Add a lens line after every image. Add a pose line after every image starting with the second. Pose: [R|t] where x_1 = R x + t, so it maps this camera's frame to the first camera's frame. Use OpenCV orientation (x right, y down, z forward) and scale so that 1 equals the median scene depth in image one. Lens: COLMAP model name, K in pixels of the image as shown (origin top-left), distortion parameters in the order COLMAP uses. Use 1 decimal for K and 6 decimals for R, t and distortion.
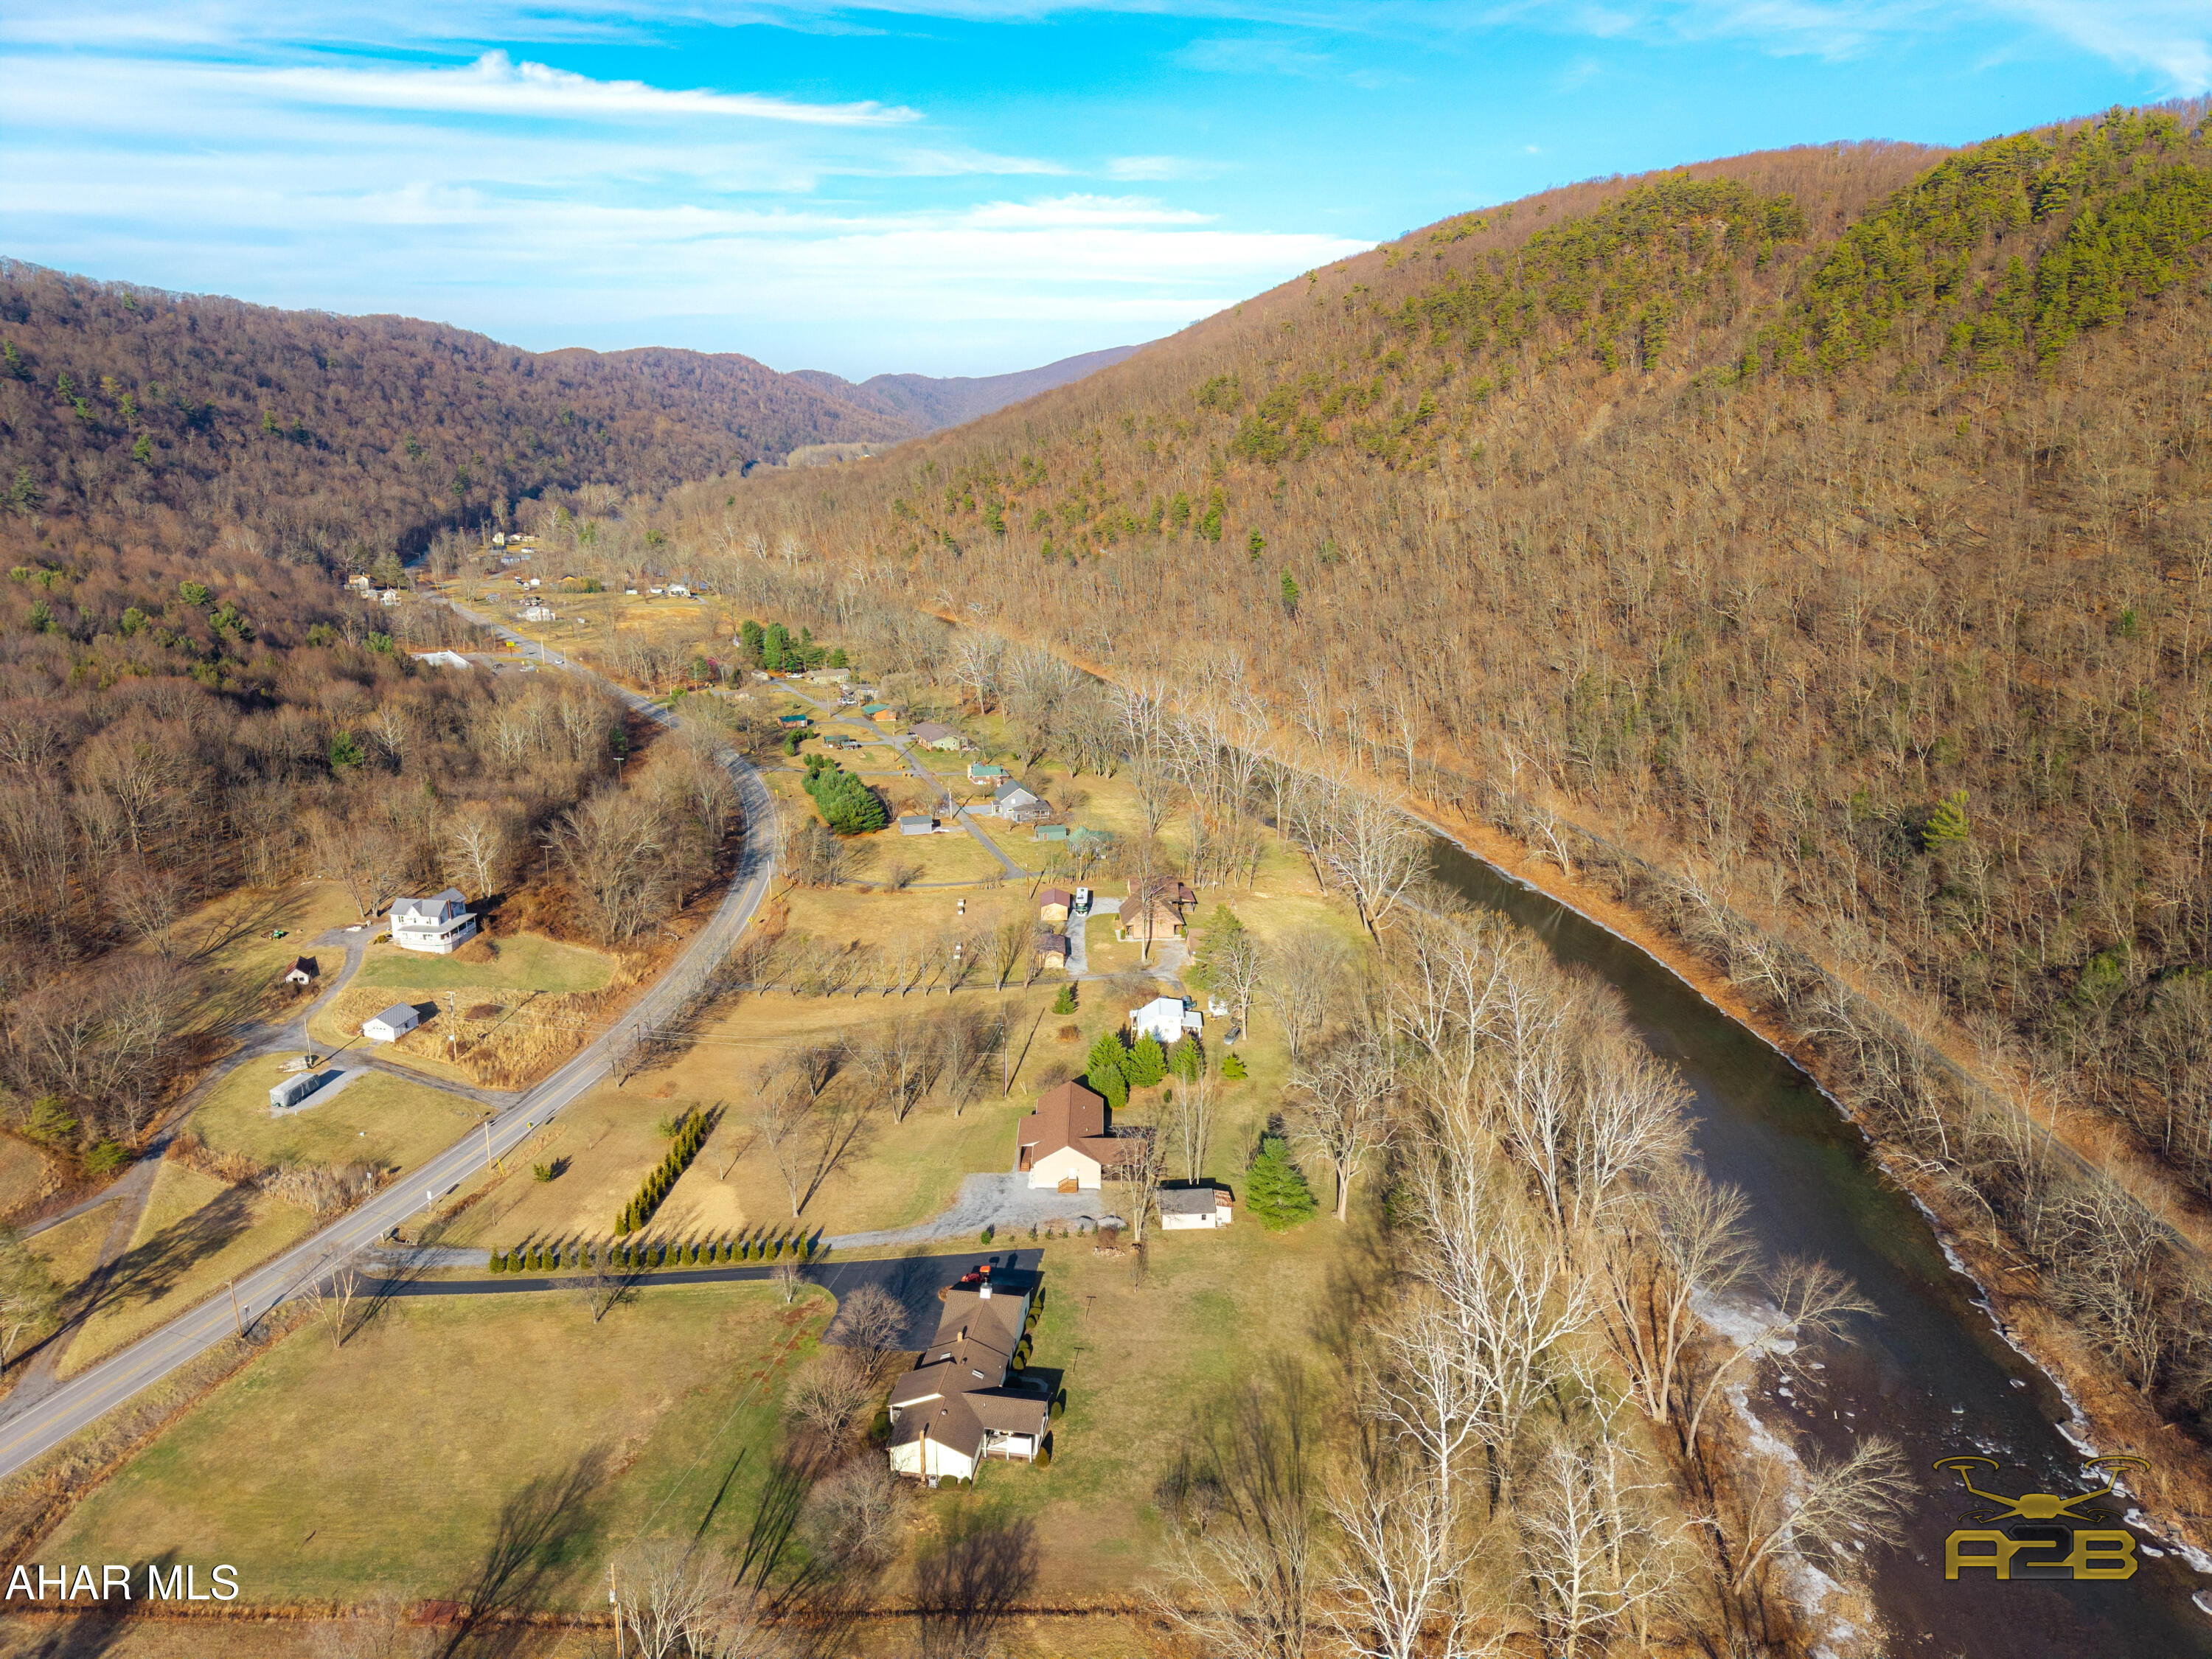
lens RADIAL K [[1470.2, 0, 1098.1], [0, 1470.2, 851.2], [0, 0, 1]] dist [0.007638, -0.016799]
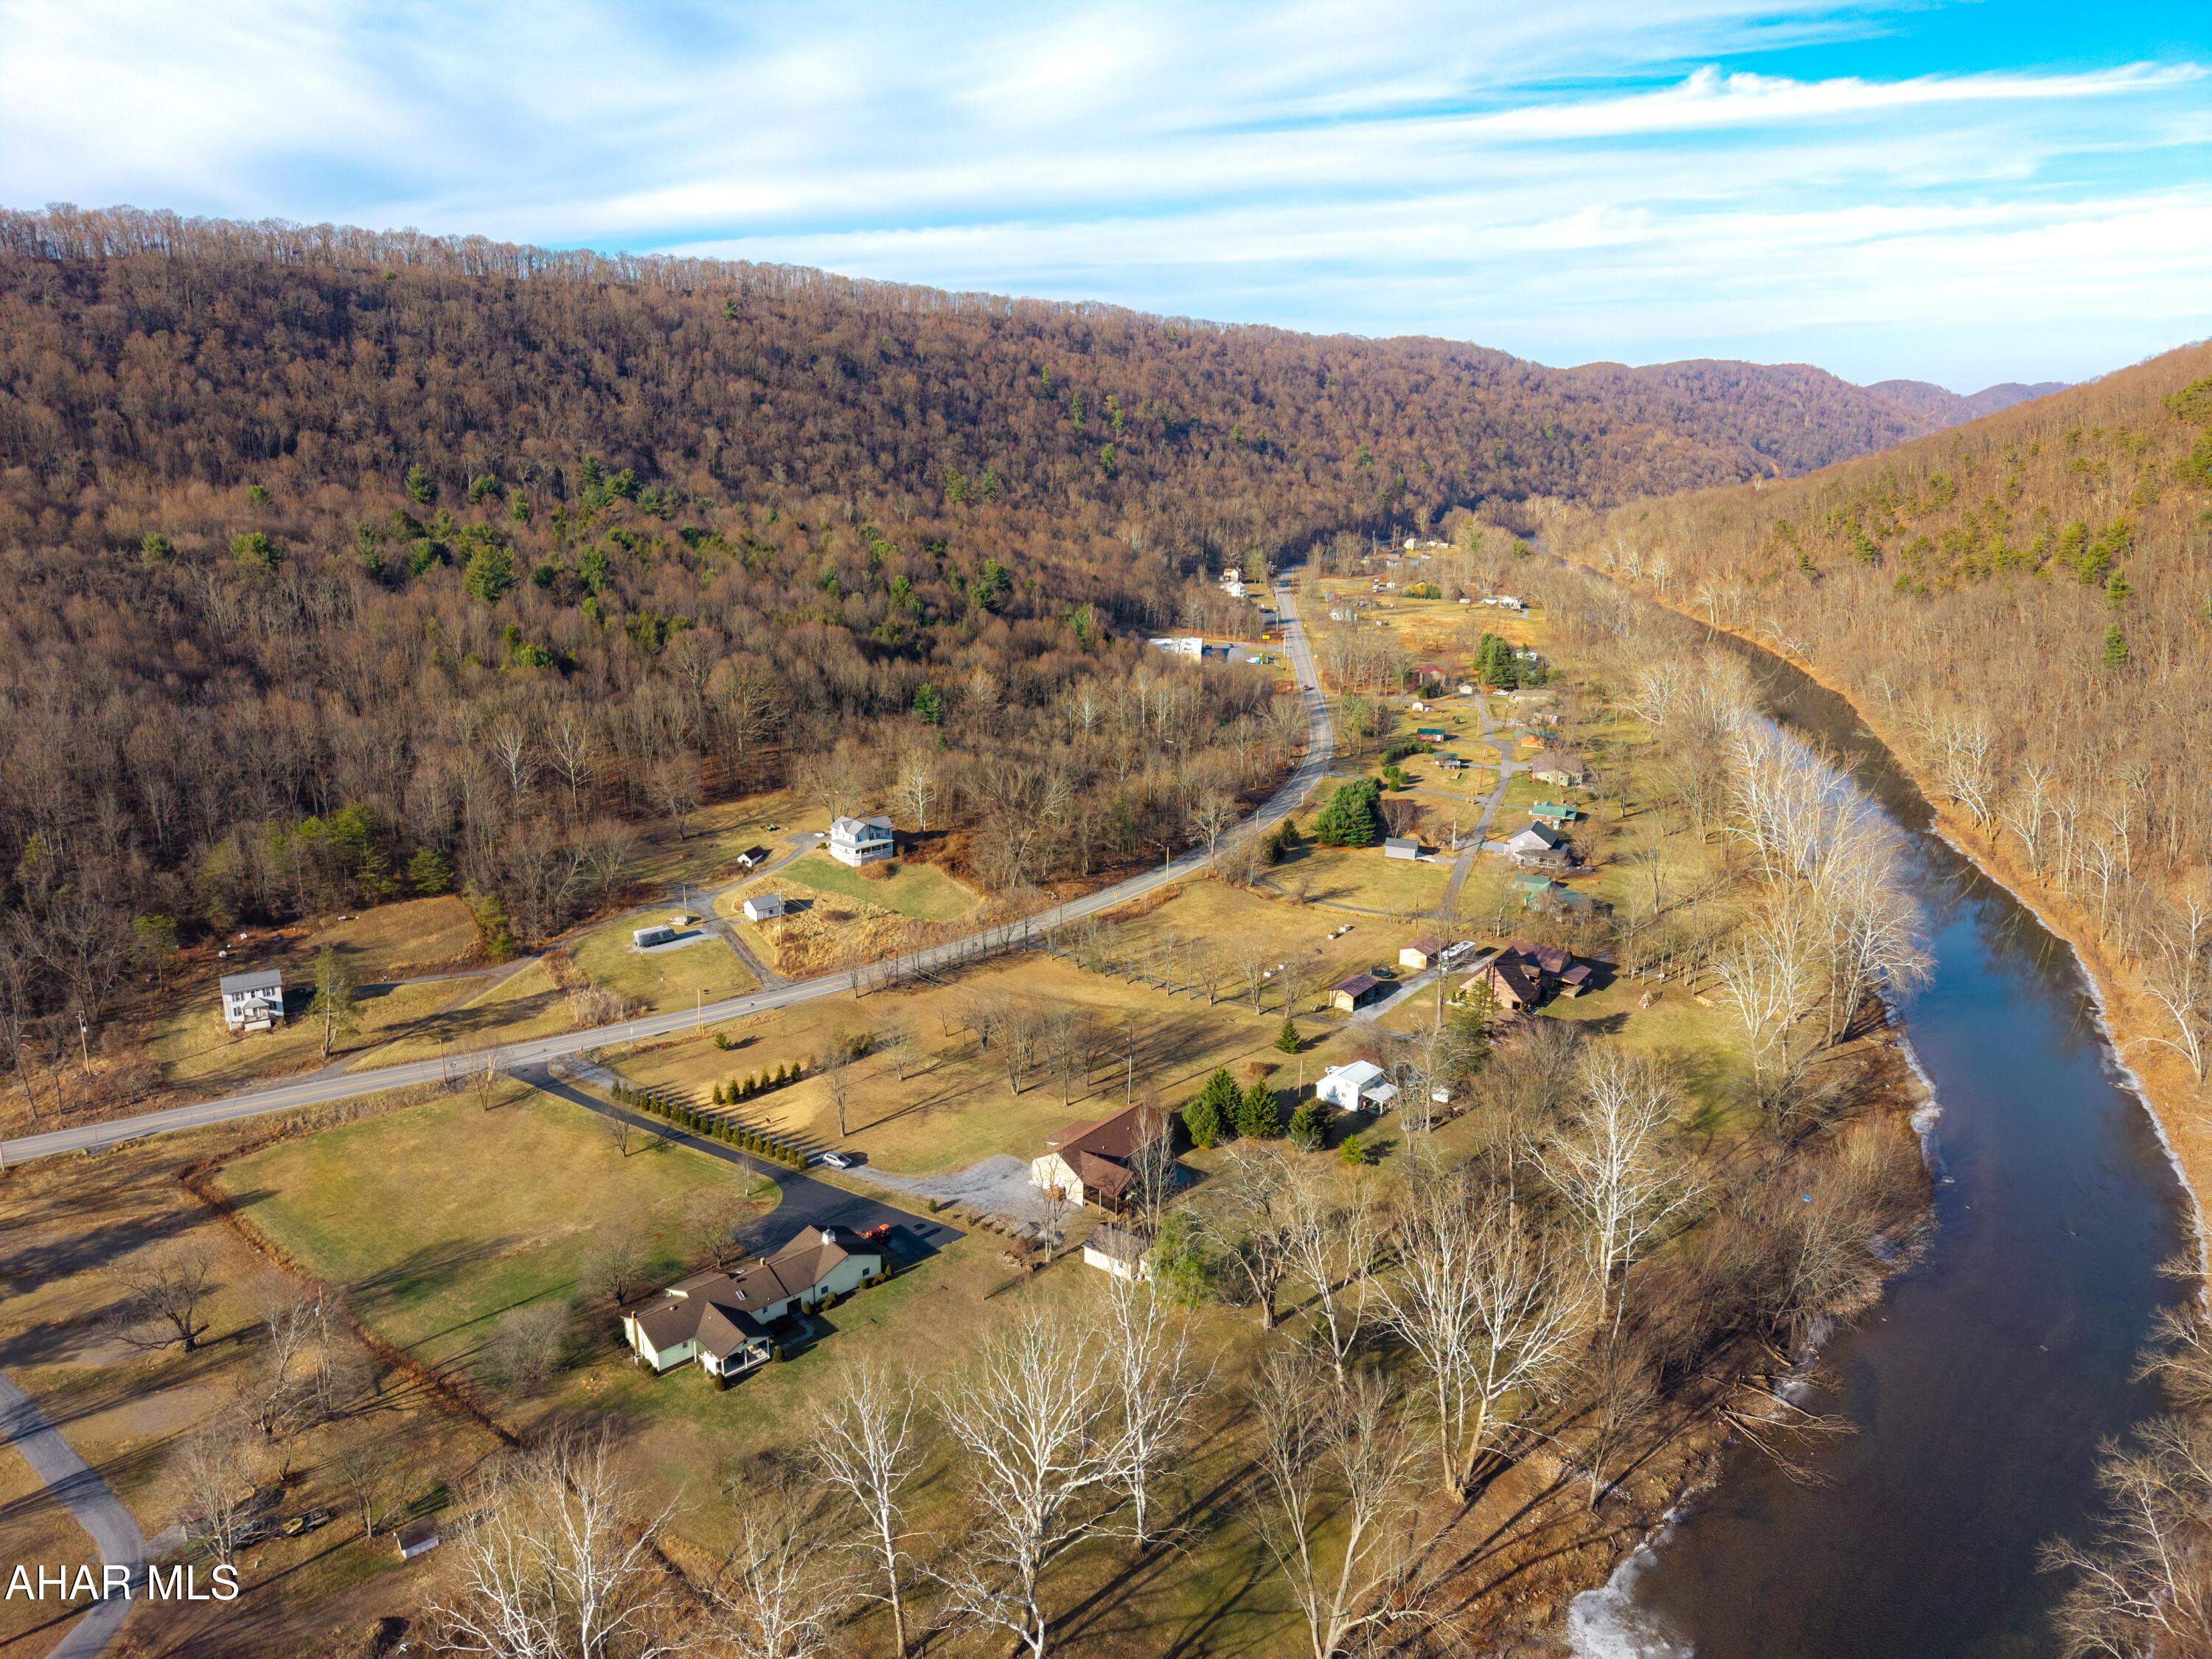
lens RADIAL K [[1470.2, 0, 1098.1], [0, 1470.2, 851.2], [0, 0, 1]] dist [0.007638, -0.016799]
pose [[0.767333, 0.177031, -0.616328, 0.428742], [-0.182955, 0.981627, 0.054177, -0.042759], [0.614595, 0.071188, 0.785624, 0.168568]]
